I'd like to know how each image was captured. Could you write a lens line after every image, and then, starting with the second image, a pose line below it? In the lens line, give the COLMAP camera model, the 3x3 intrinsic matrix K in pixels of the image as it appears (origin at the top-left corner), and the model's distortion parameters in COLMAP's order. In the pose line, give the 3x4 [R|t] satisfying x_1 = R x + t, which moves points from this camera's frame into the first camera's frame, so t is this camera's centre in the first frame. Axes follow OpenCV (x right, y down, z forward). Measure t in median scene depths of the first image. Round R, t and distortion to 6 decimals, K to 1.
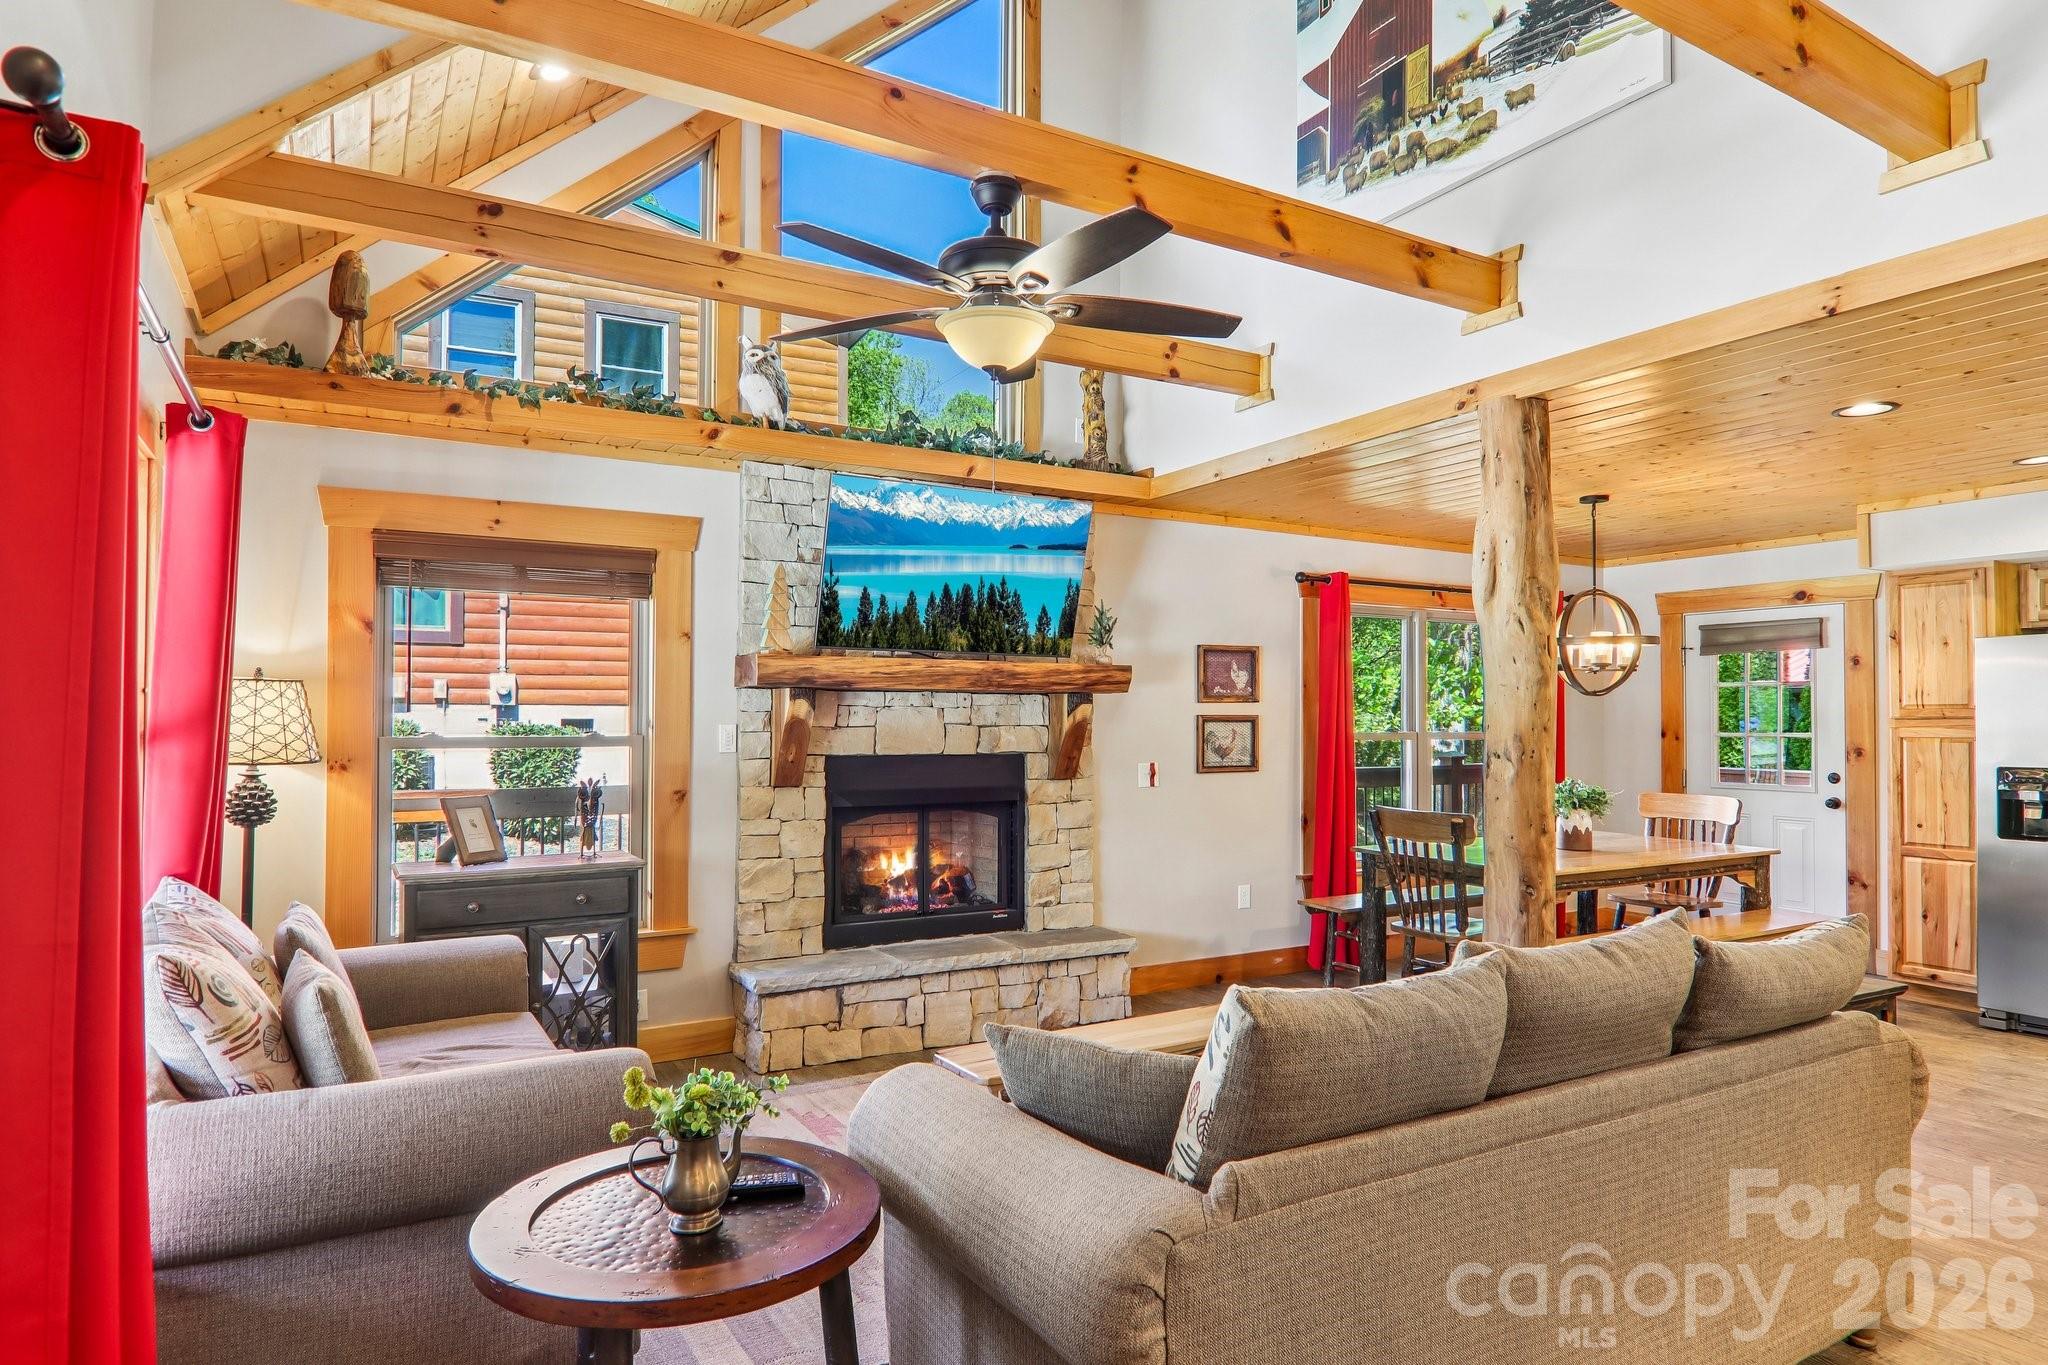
lens RADIAL K [[1163.4, 0, 1023.4], [0, 1163.4, 697.4], [0, 0, 1]] dist [0.003971, -0.017758]
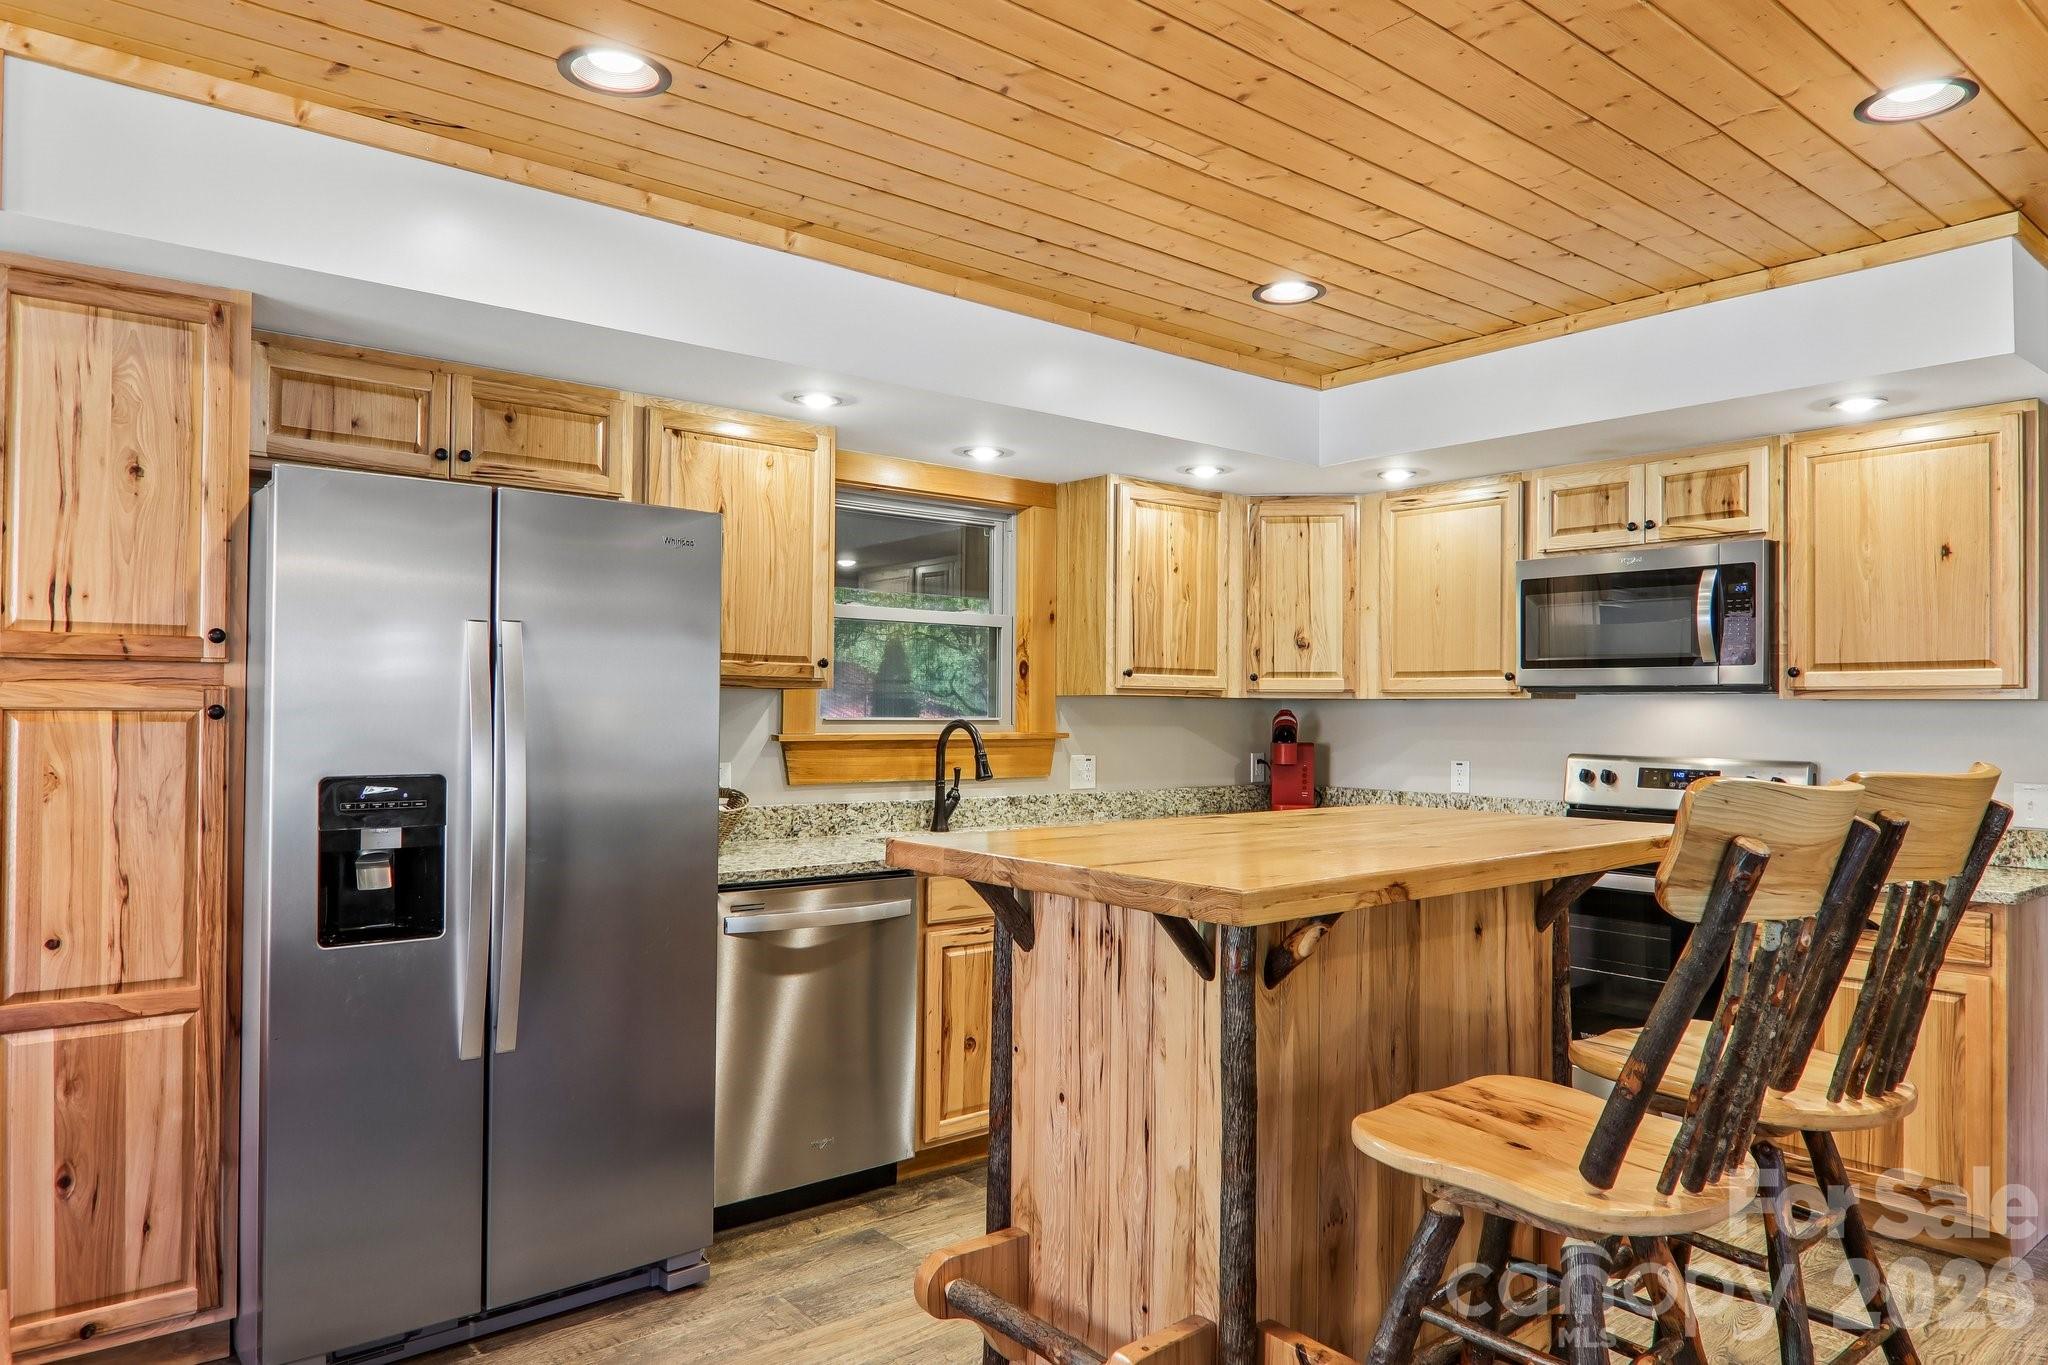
lens RADIAL K [[1302.5, 0, 1023.6], [0, 1302.5, 697.5], [0, 0, 1]] dist [0.010603, -0.020549]
pose [[-0.163569, 0.005460, 0.986517, 0.314606], [-0.028446, 0.999543, -0.010248, 0.027068], [-0.986122, -0.029738, -0.163339, 0.781929]]
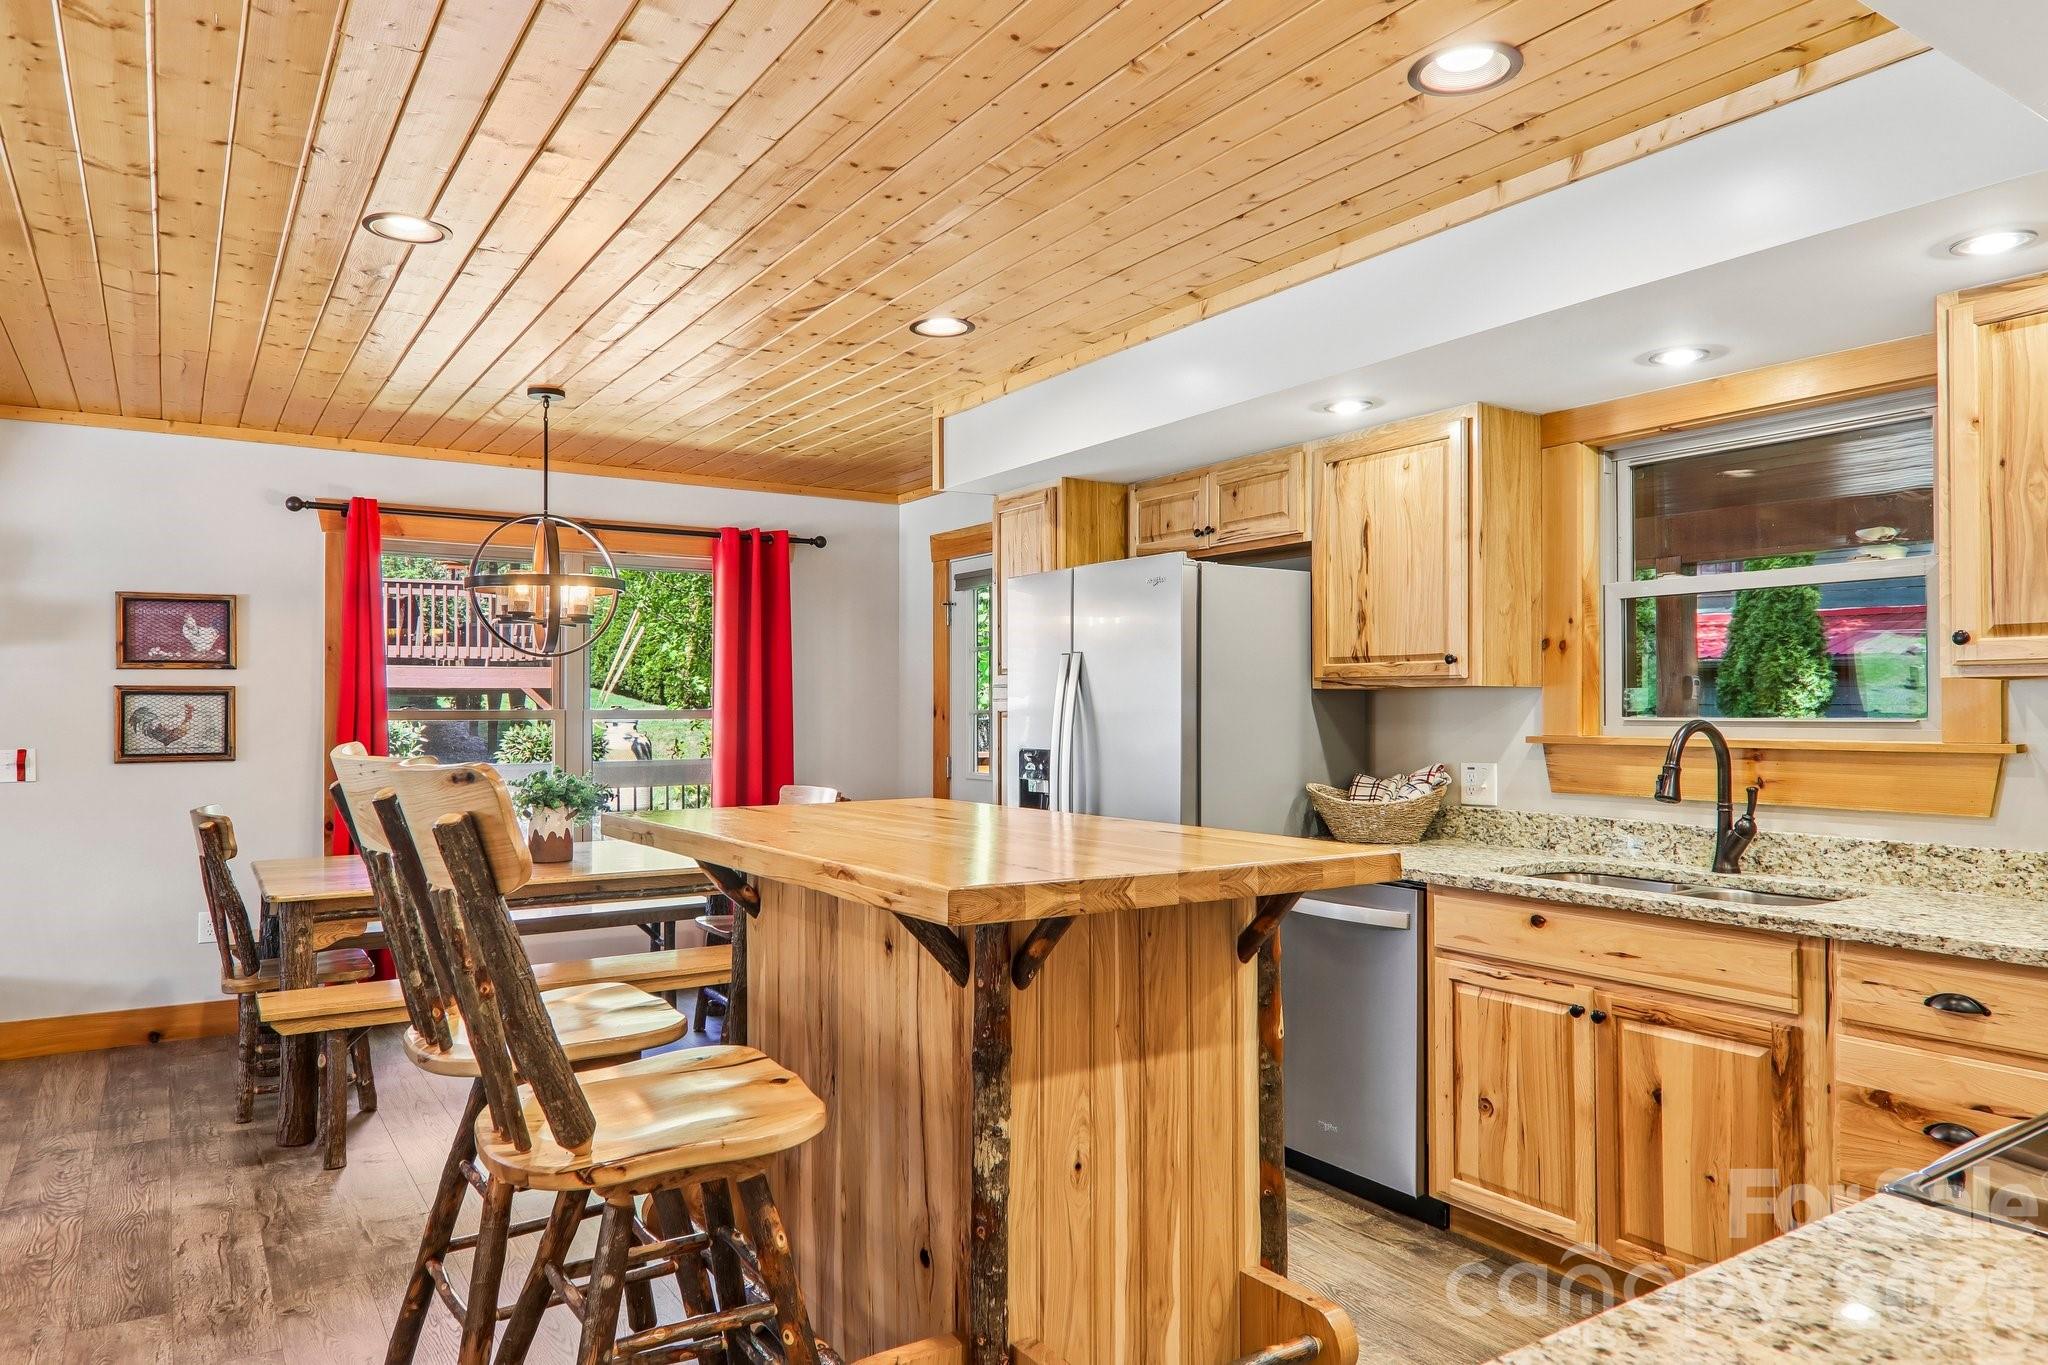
lens RADIAL K [[1302.5, 0, 1023.6], [0, 1302.5, 697.5], [0, 0, 1]] dist [0.010603, -0.020549]
pose [[0.998363, -0.002619, 0.057131, 0.753675], [0.002054, 0.999948, 0.009961, 0.017270], [-0.057154, -0.009828, 0.998317, 0.143307]]
